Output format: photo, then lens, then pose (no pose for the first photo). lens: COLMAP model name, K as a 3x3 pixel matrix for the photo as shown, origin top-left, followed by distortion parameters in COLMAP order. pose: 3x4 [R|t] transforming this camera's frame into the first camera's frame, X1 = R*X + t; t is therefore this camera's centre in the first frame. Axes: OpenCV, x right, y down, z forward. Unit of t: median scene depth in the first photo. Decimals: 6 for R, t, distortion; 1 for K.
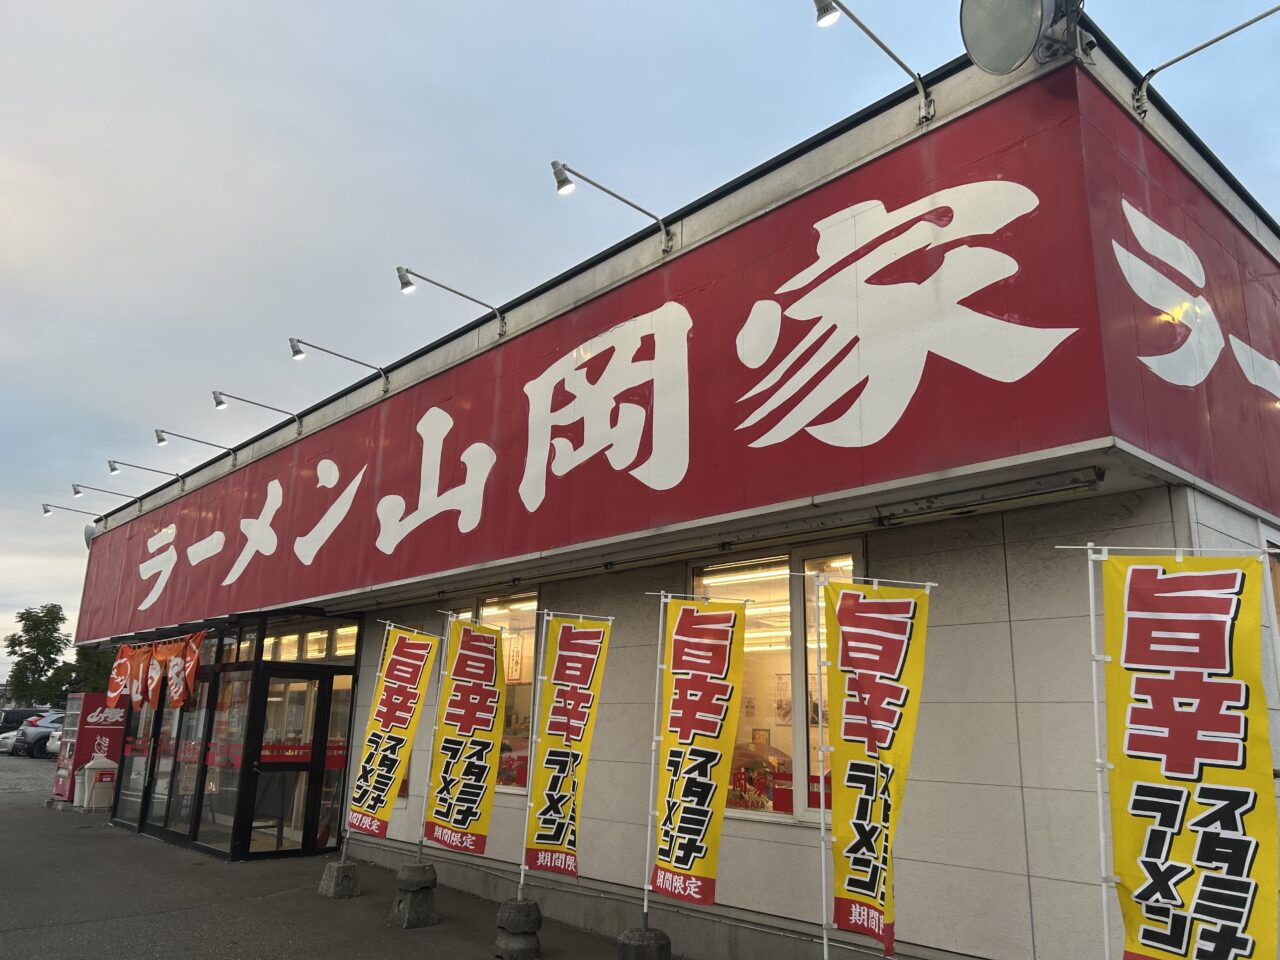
lens RADIAL K [[963.9, 0, 640.1], [0, 963.9, 499.6], [0, 0, 1]] dist [0.131612, 0.000828]
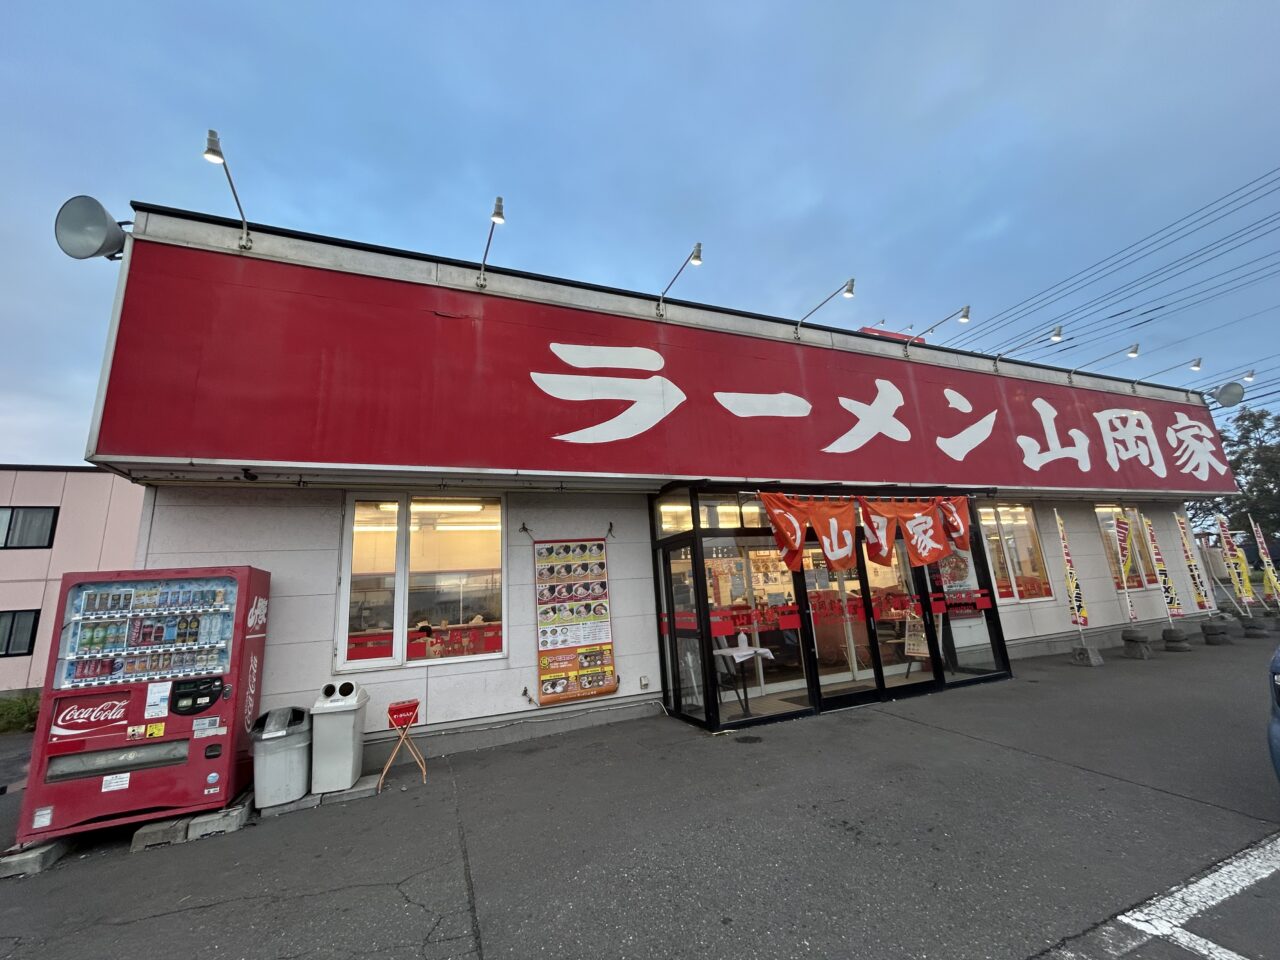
lens RADIAL K [[438.8, 0, 639.6], [0, 438.8, 512.0], [0, 0, 1]] dist [-0.000933, -0.000002]
pose [[0.390176, 0.126367, 0.912027, -1.249619], [-0.139975, 0.987165, -0.076895, 0.290354], [-0.910038, -0.097659, 0.402857, 1.345072]]
